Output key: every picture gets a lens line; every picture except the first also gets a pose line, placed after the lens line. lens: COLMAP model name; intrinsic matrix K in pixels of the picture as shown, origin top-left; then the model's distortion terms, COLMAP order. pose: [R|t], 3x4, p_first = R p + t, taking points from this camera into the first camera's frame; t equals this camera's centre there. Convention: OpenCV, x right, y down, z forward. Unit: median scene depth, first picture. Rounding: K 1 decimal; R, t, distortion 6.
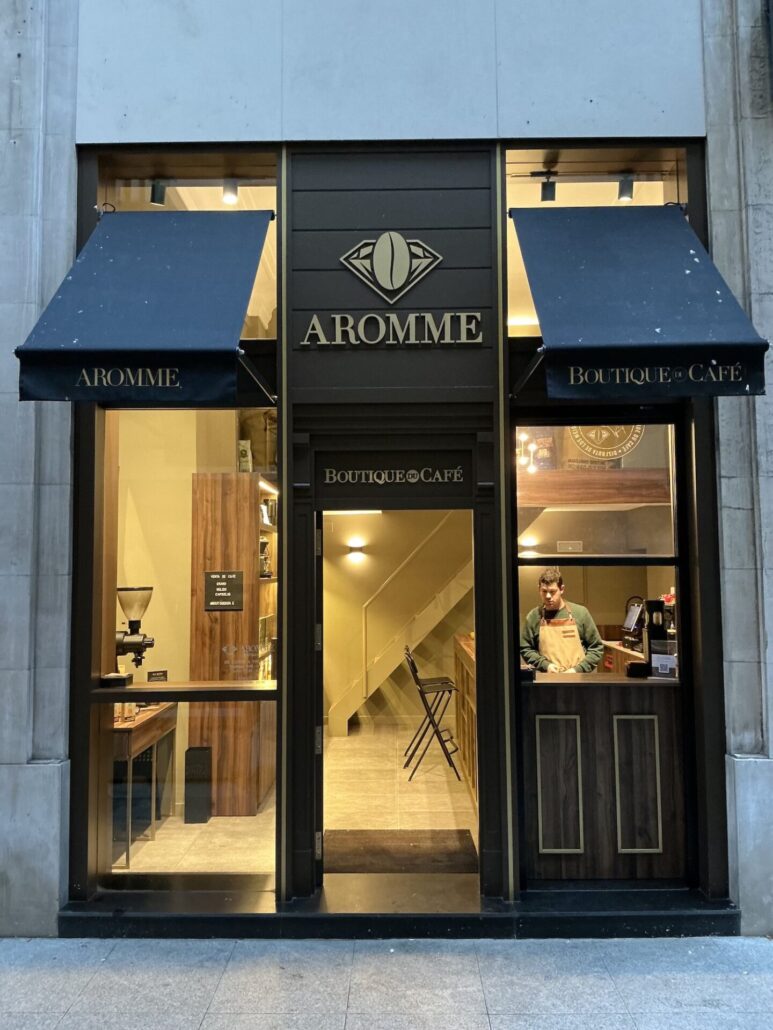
lens RADIAL K [[845.6, 0, 386.5], [0, 845.6, 515.0], [0, 0, 1]] dist [0.010329, 0.014060]
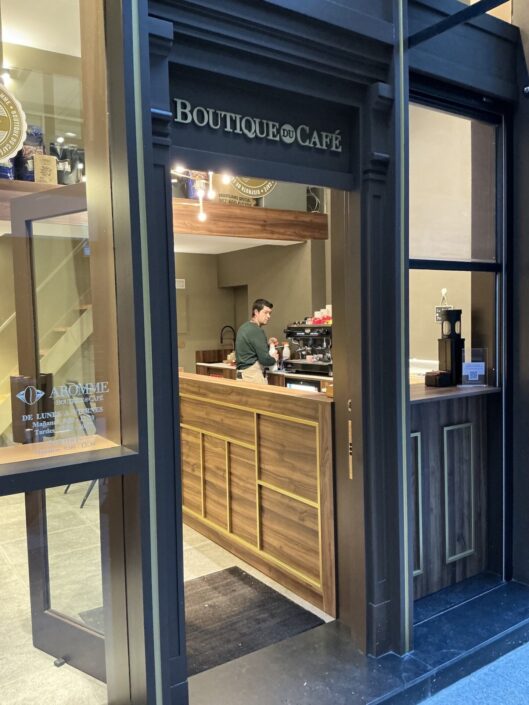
lens RADIAL K [[578.8, 0, 264.5], [0, 578.8, 352.5], [0, 0, 1]] dist [0.010329, 0.014060]
pose [[0.817965, -0.044799, 0.573522, -0.276049], [-0.022871, 0.993642, 0.110235, 0.084652], [-0.574814, -0.103286, 0.811740, 0.596490]]
